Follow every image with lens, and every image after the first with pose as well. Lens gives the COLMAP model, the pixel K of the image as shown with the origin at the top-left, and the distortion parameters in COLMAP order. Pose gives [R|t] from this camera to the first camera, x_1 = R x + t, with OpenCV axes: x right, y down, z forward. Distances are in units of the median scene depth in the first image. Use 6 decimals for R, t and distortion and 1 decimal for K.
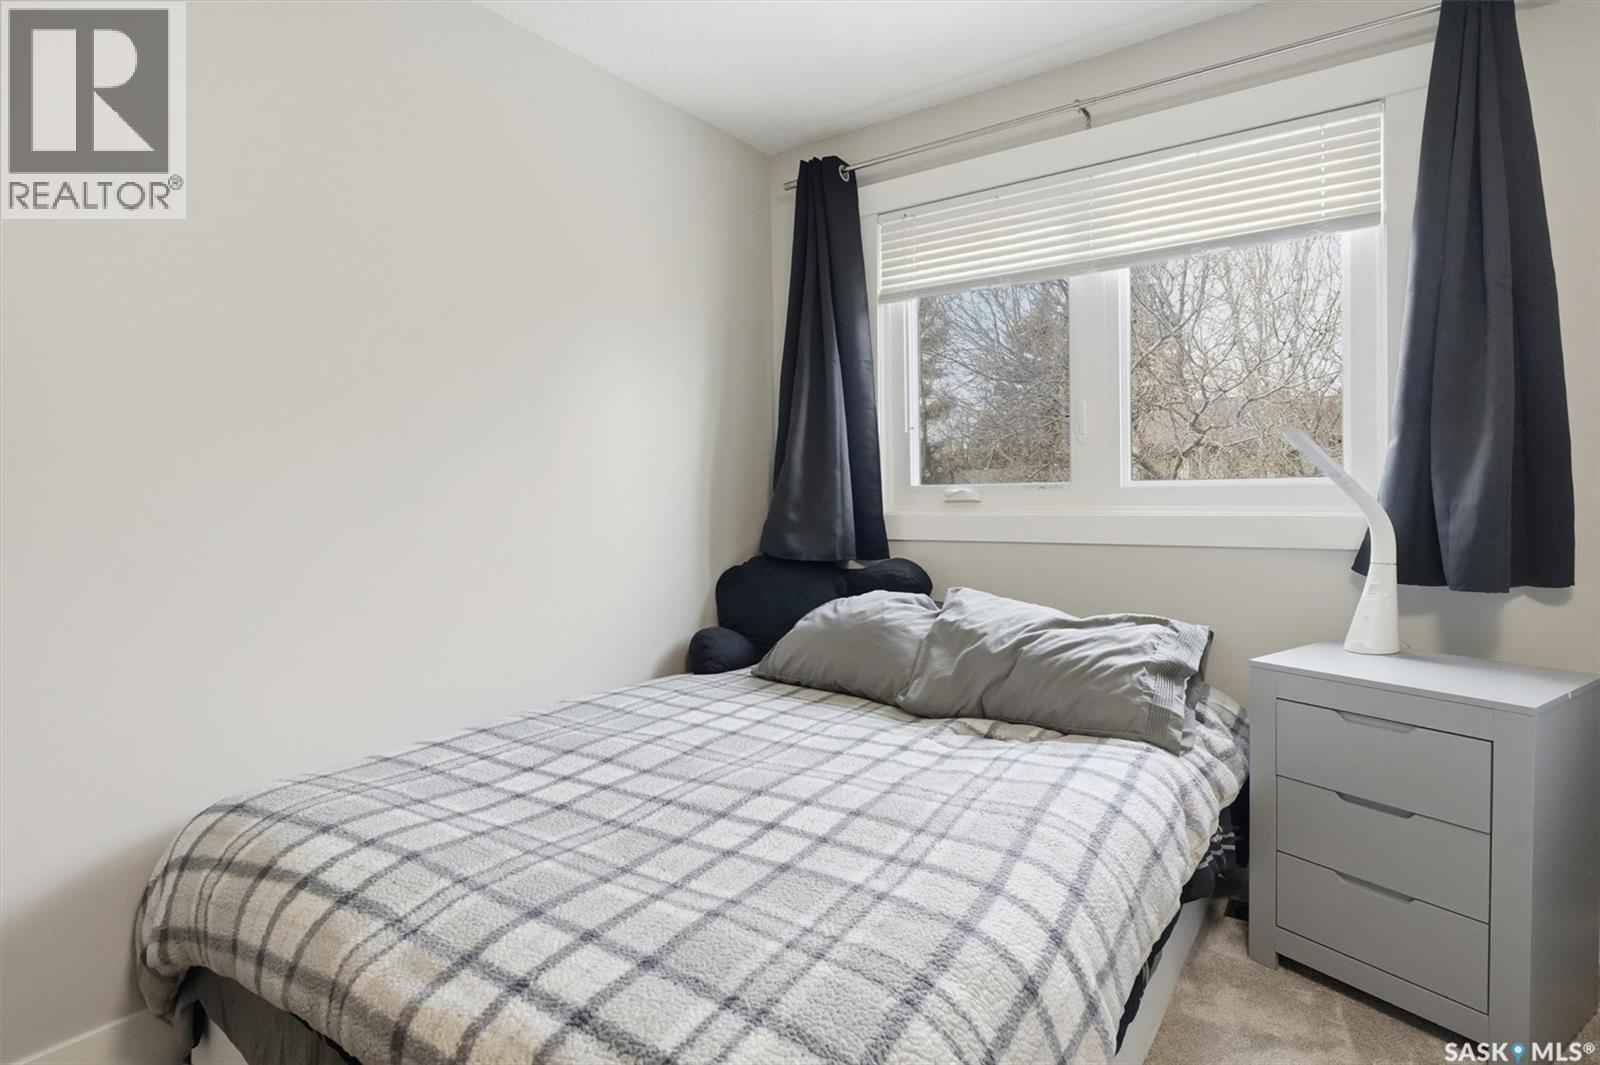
lens RADIAL K [[760.3, 0, 778.7], [0, 760.3, 508.4], [0, 0, 1]] dist [-0.011781, -0.000272]
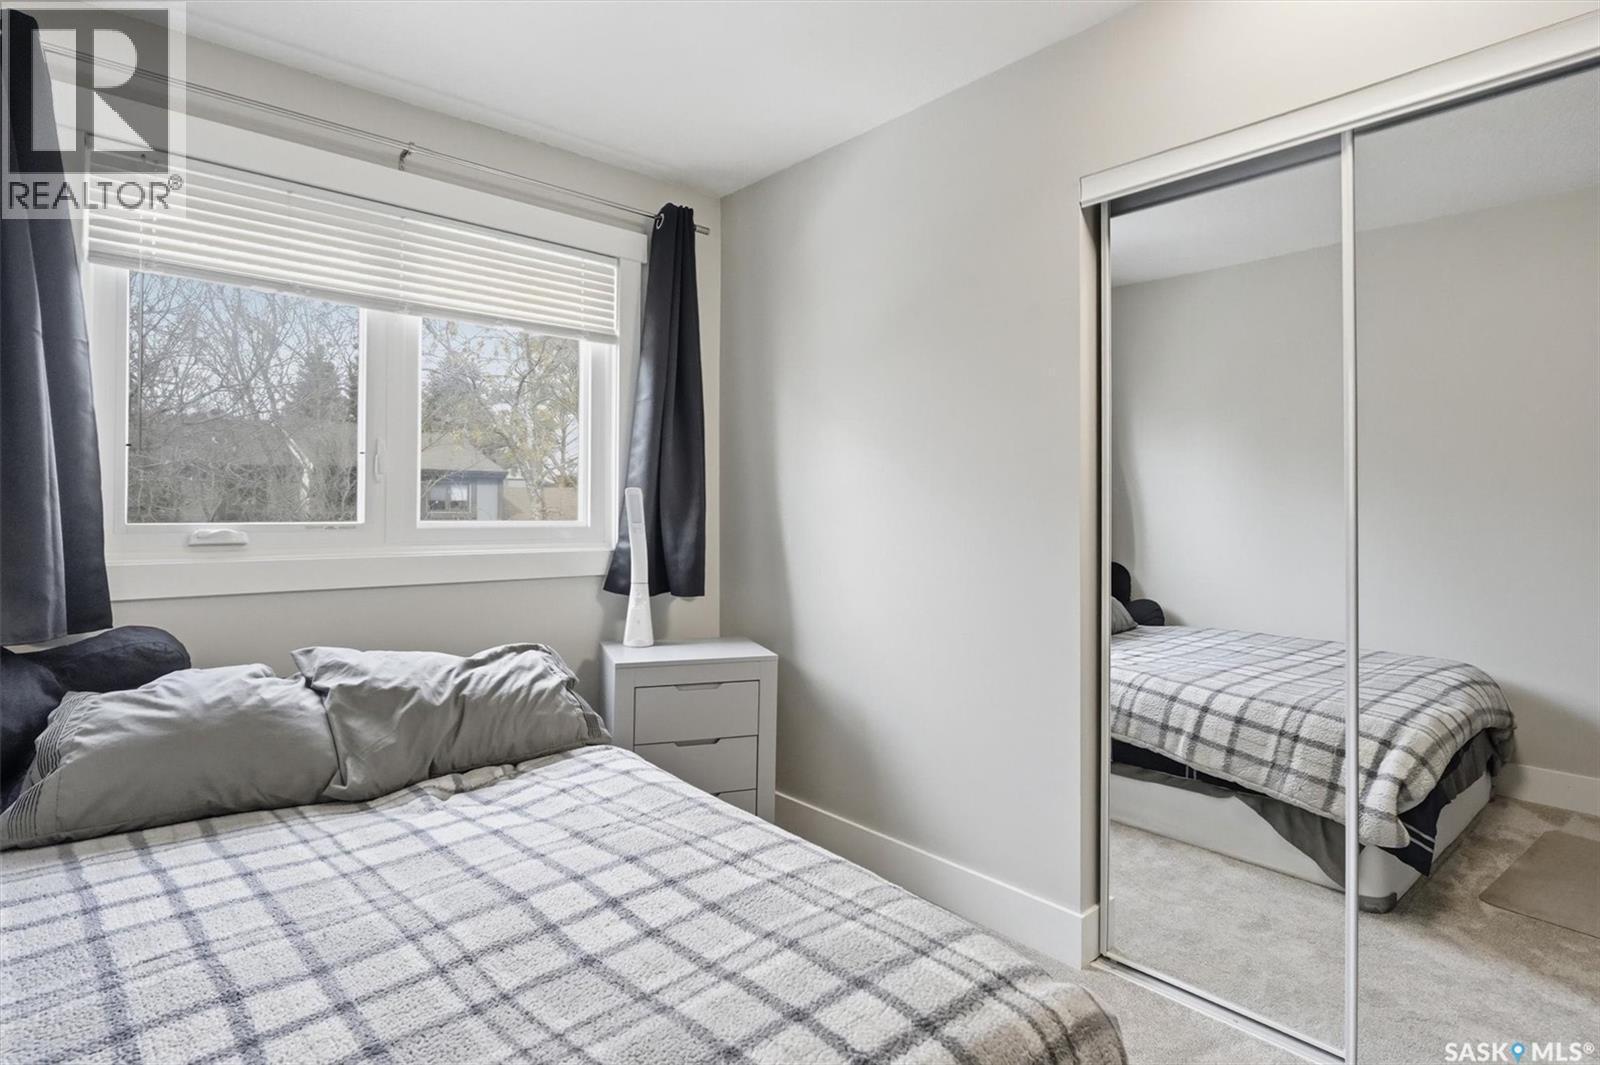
lens RADIAL K [[760.3, 0, 778.7], [0, 760.3, 508.4], [0, 0, 1]] dist [-0.011781, -0.000272]
pose [[0.300863, 0.025580, 0.953324, -0.510328], [0.015085, 0.999387, -0.031577, -0.019876], [-0.953548, 0.023882, 0.300293, 0.309817]]
